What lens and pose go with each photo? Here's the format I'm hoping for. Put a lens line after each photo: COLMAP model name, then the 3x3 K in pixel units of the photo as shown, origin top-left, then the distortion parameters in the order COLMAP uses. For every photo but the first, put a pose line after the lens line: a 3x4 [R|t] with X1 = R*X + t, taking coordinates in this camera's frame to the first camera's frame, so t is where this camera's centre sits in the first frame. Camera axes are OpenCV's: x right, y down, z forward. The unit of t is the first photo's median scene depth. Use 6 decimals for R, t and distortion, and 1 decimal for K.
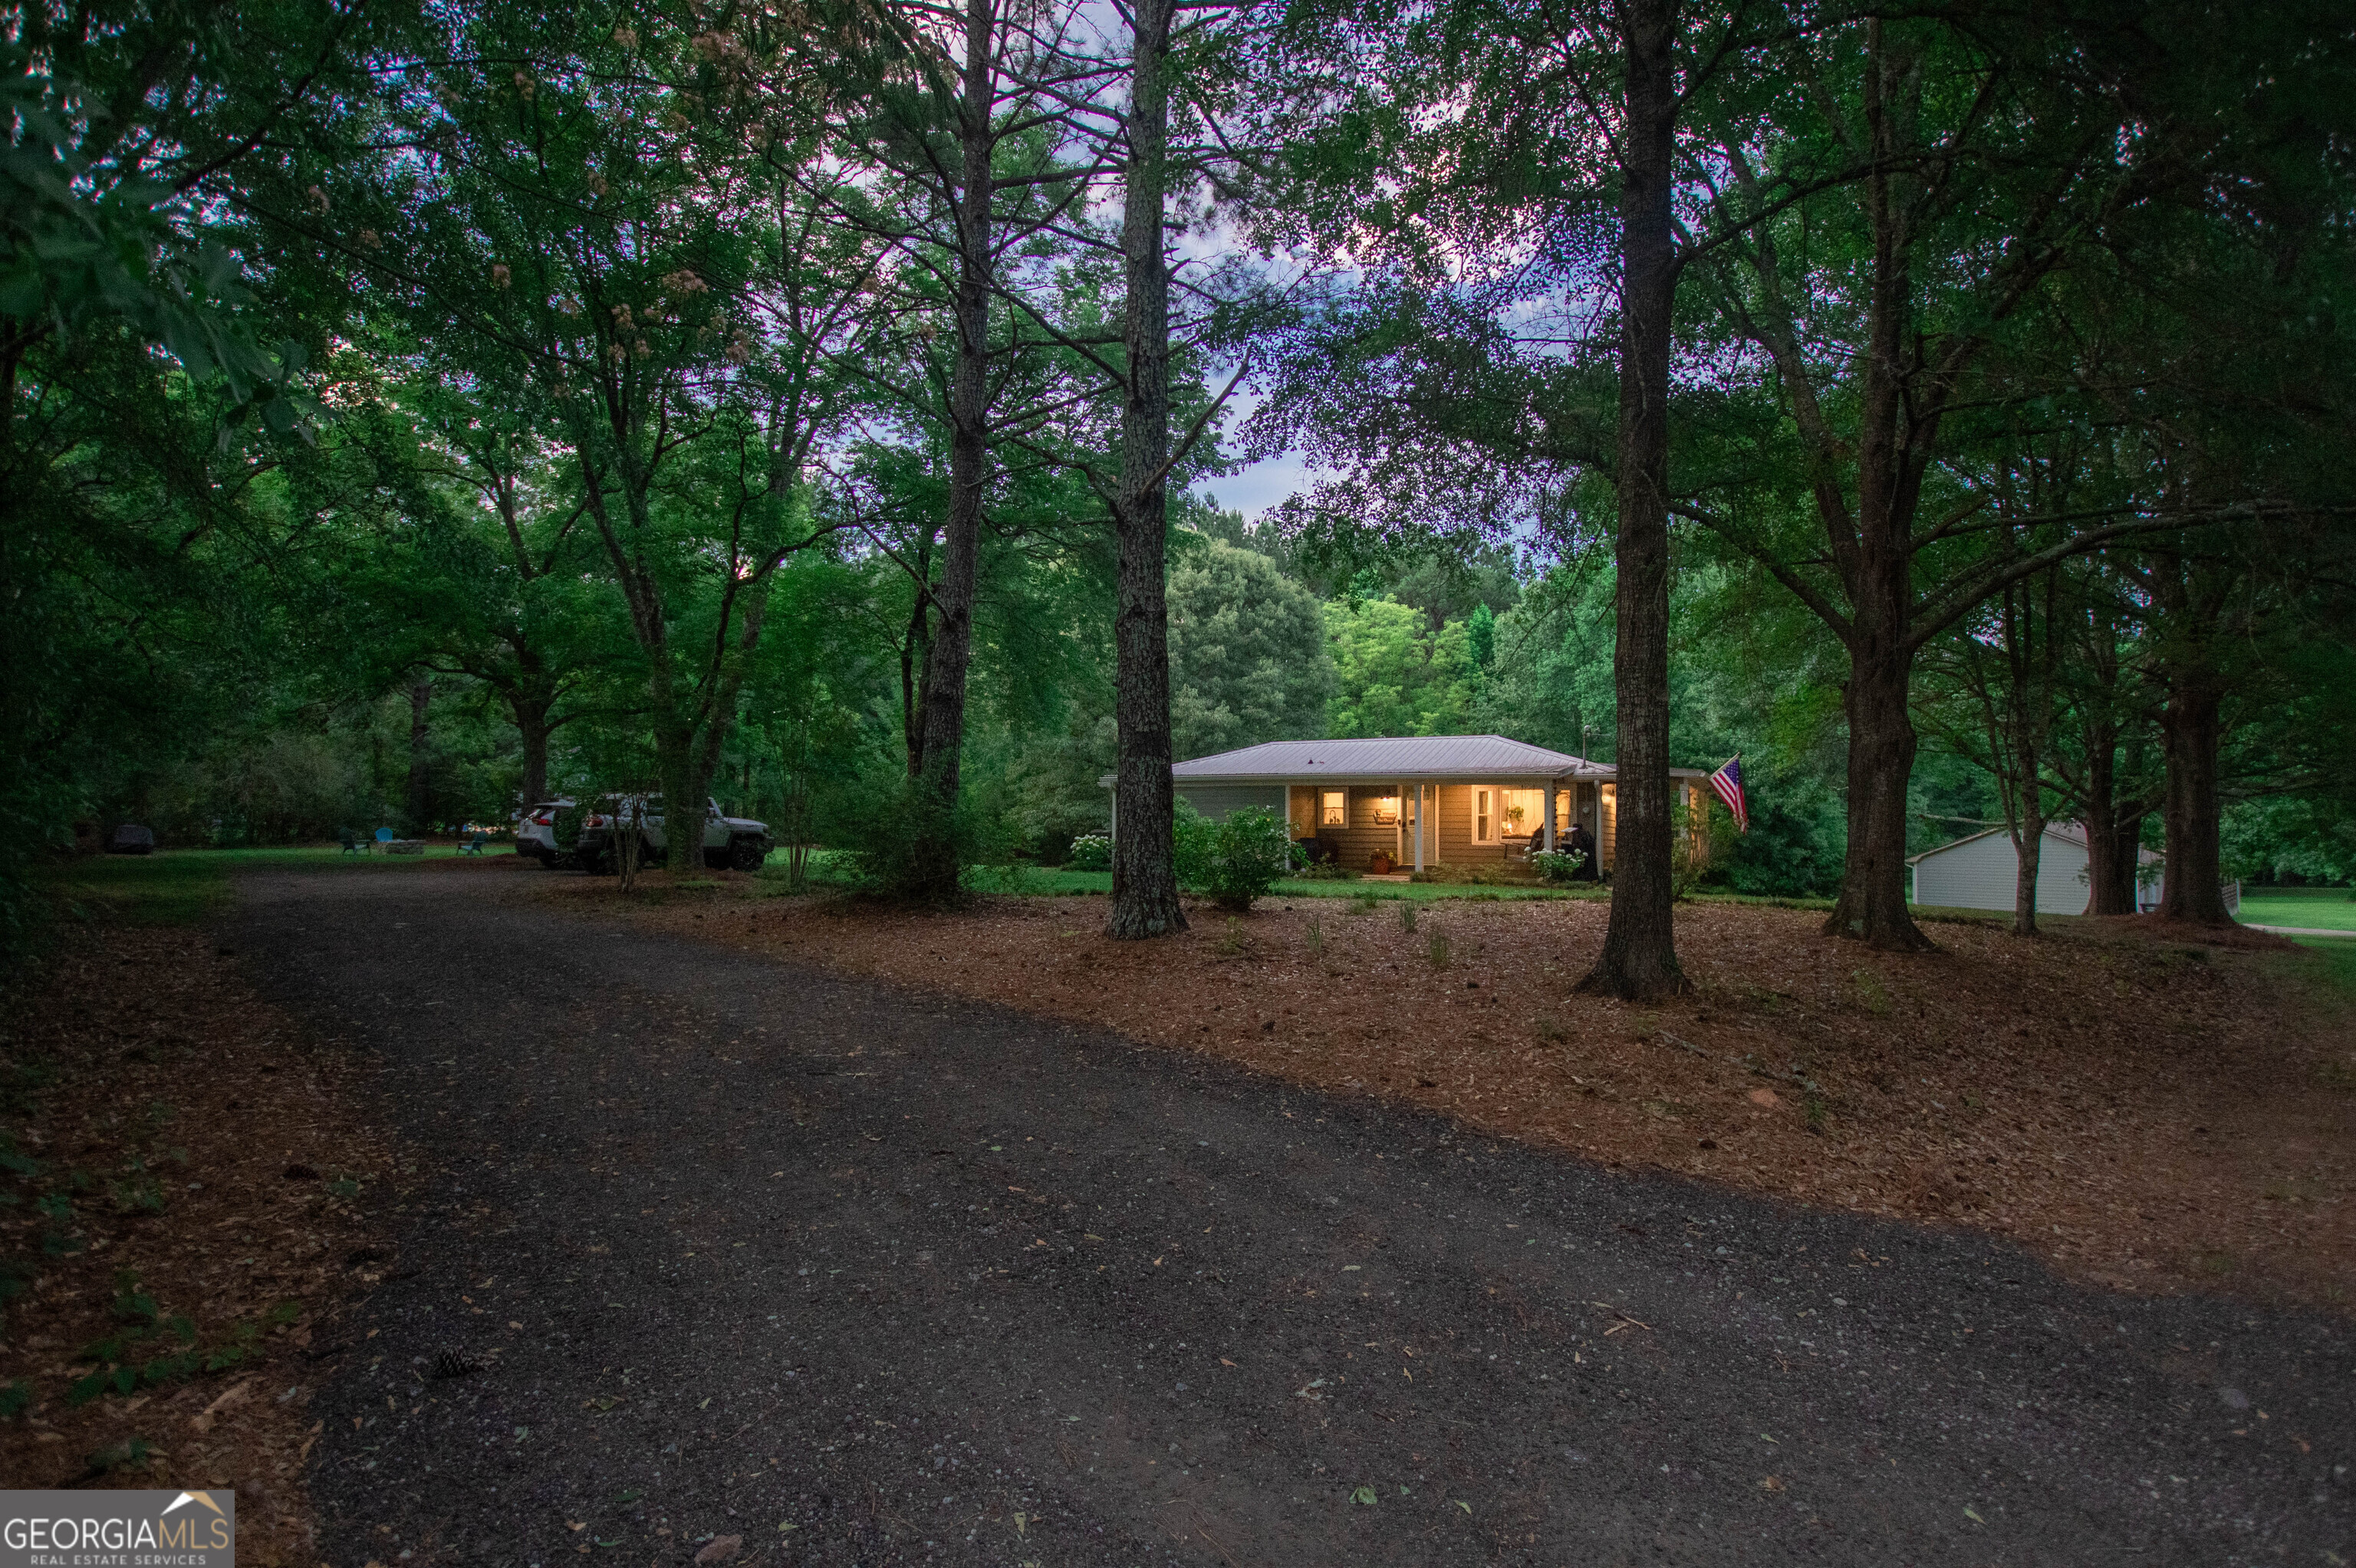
lens RADIAL K [[1145.8, 0, 1189.0], [0, 1145.8, 787.6], [0, 0, 1]] dist [-0.025115, 0.001513]
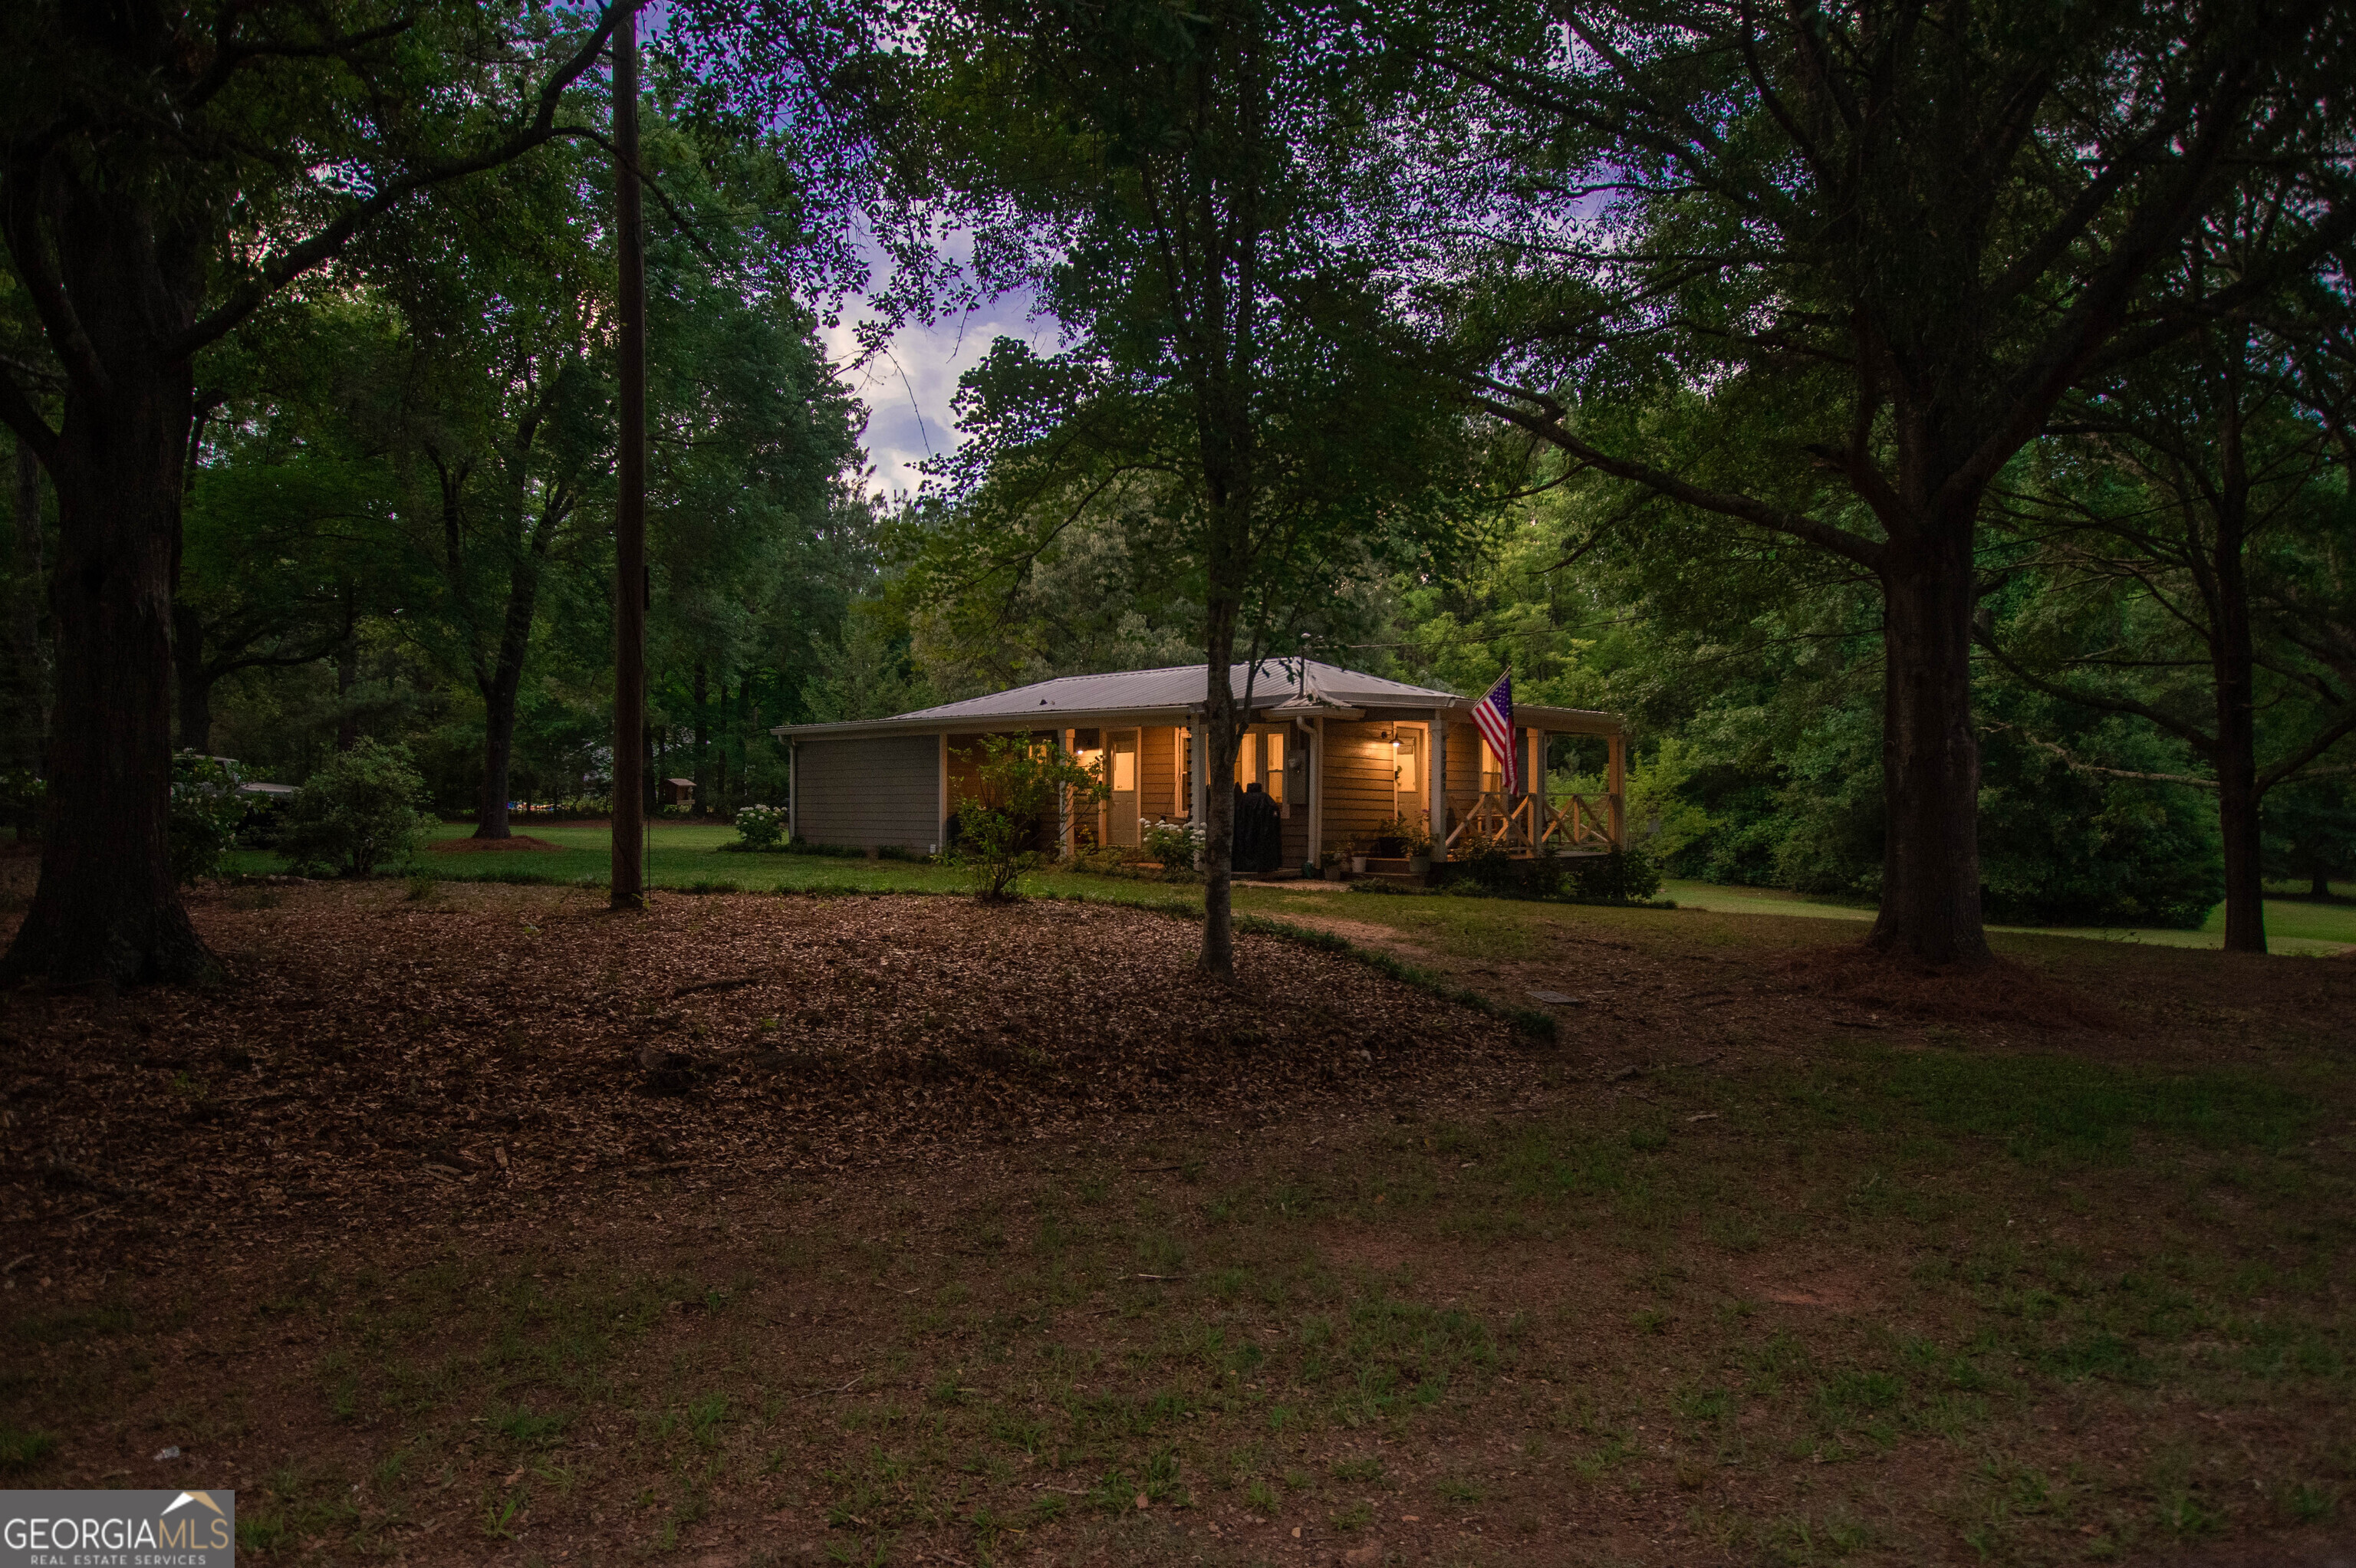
lens RADIAL K [[1423.5, 0, 1178.0], [0, 1423.5, 784.0], [0, 0, 1]] dist [-0.000489, -0.000020]
pose [[0.957653, -0.006320, -0.287855, 0.284227], [0.011149, 0.999823, 0.015138, 0.010106], [0.287709, -0.017706, 0.957554, 0.110232]]
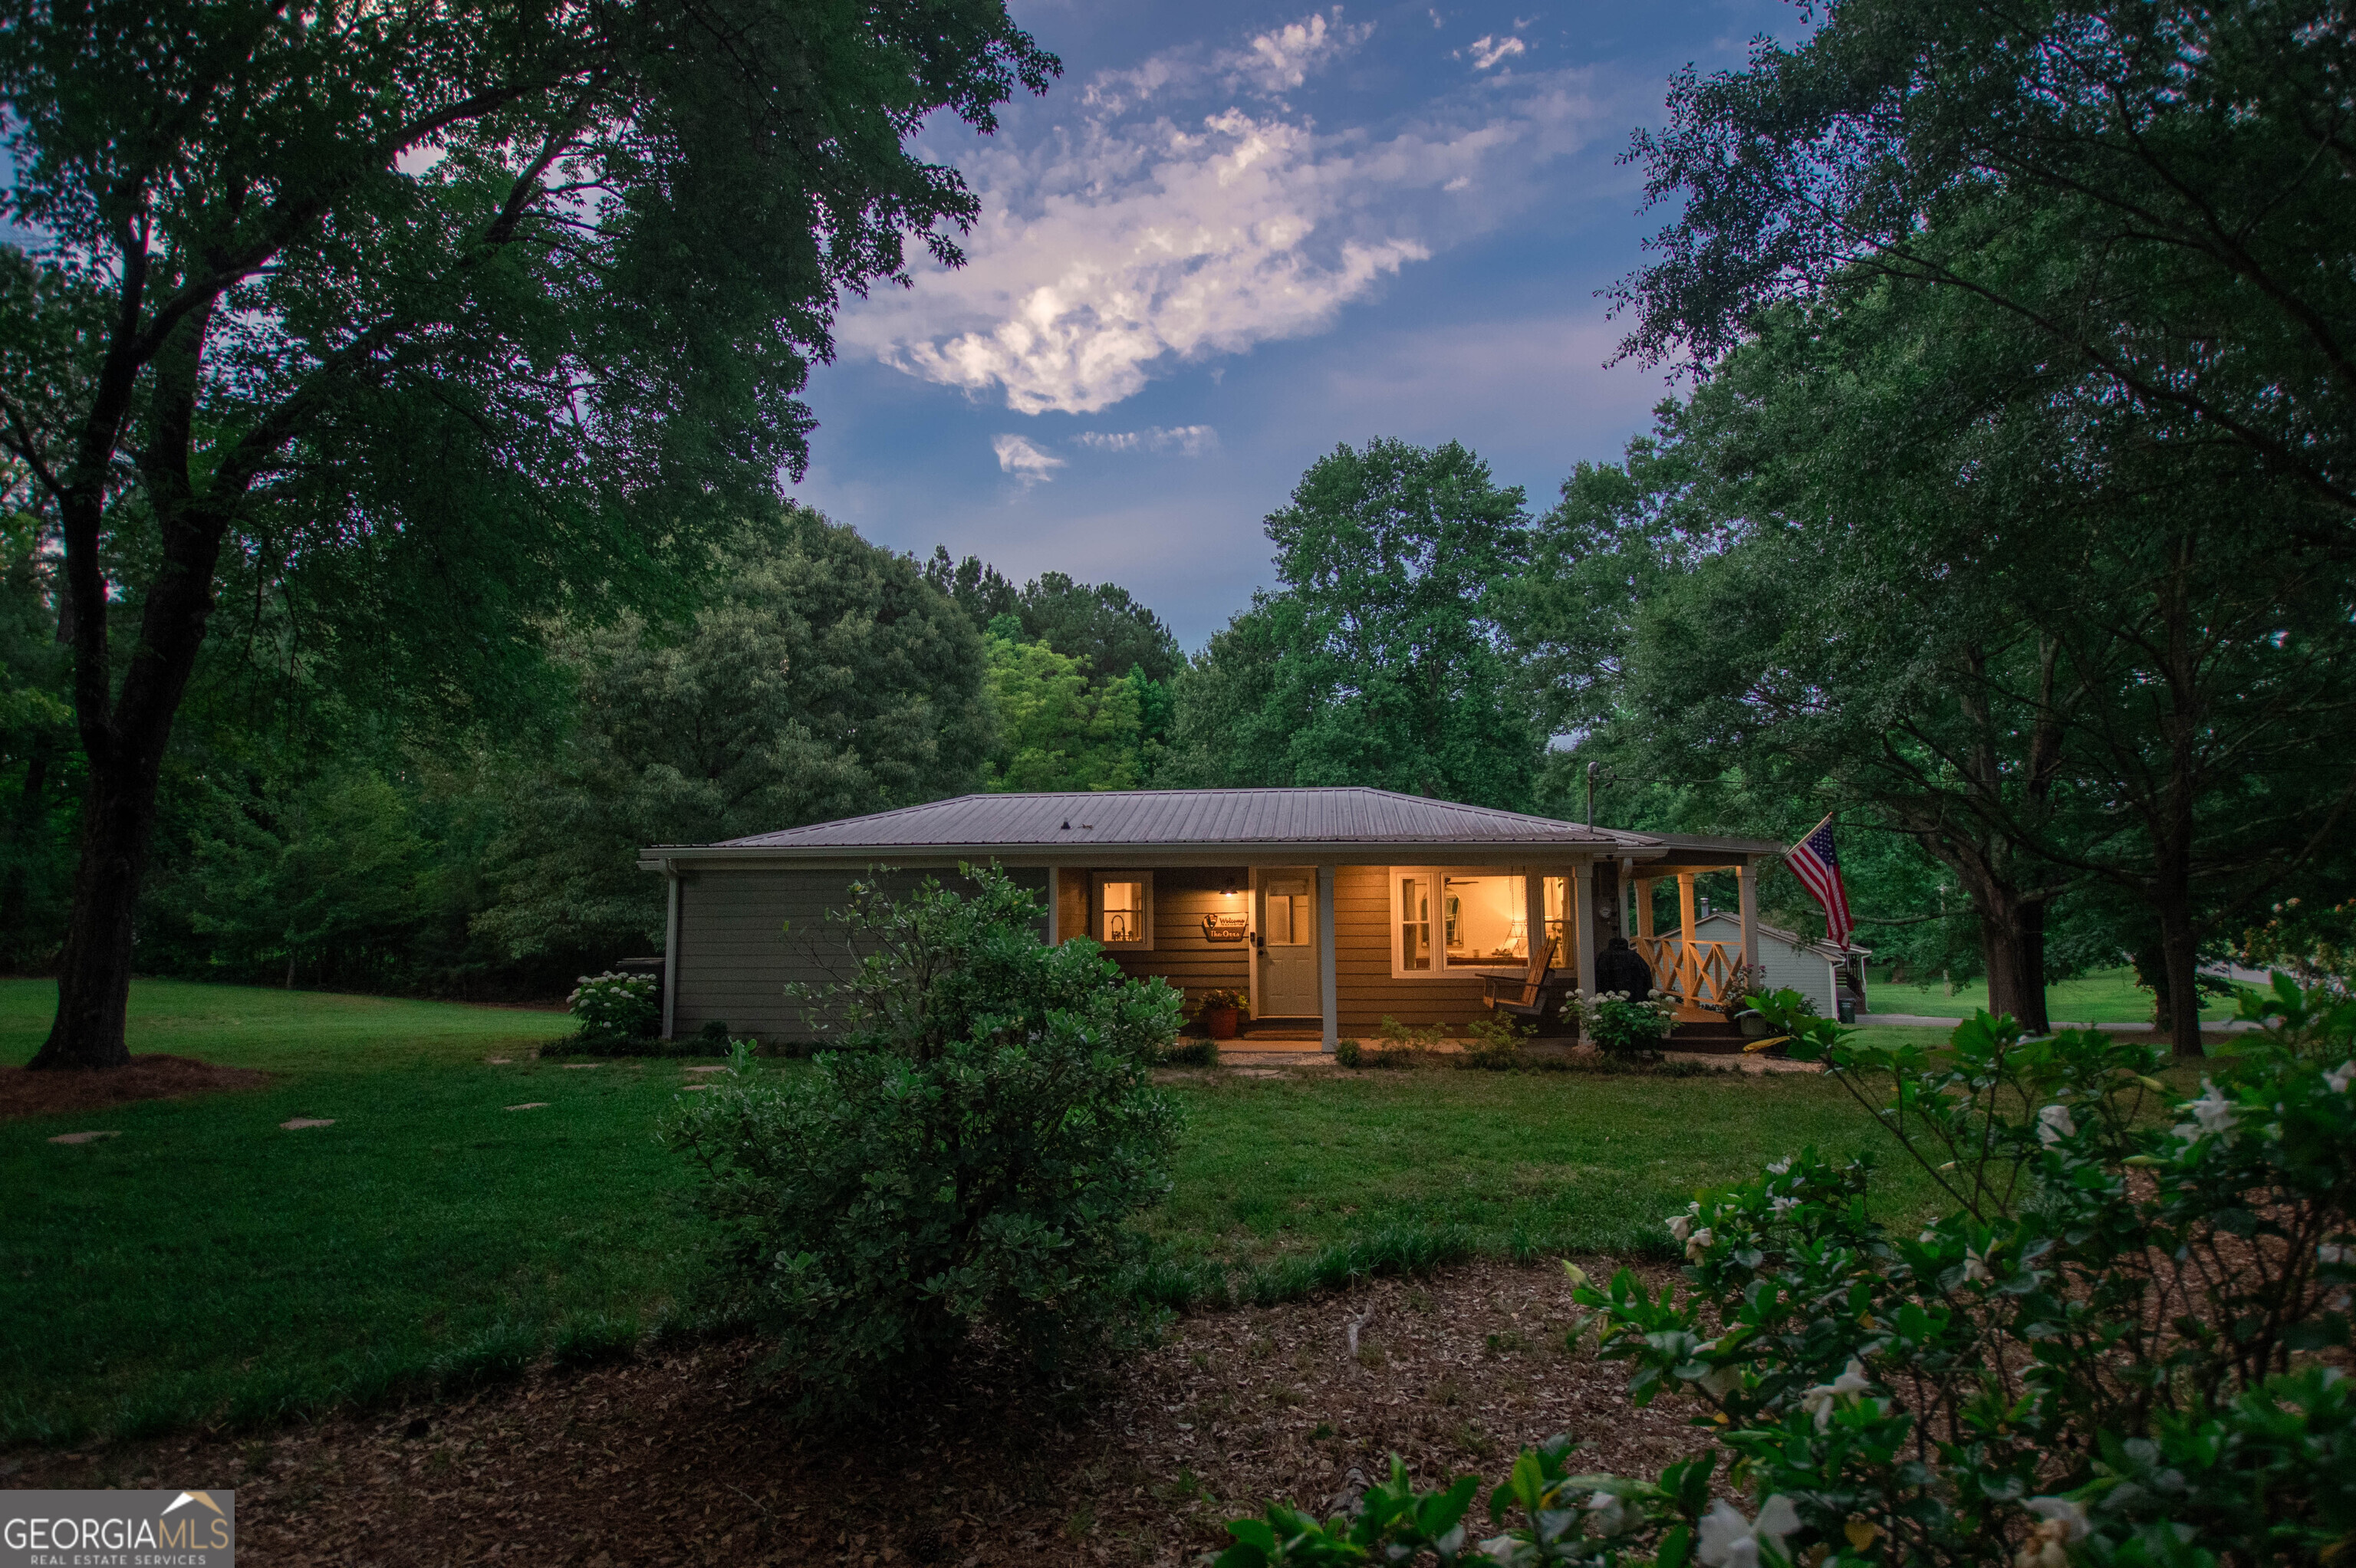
lens RADIAL K [[1145.8, 0, 1189.0], [0, 1145.8, 787.6], [0, 0, 1]] dist [-0.025115, 0.001513]
pose [[0.933310, 0.029844, 0.357829, -0.022576], [-0.000436, 0.996633, -0.081986, 0.002615], [-0.359072, 0.076362, 0.930181, 0.301753]]
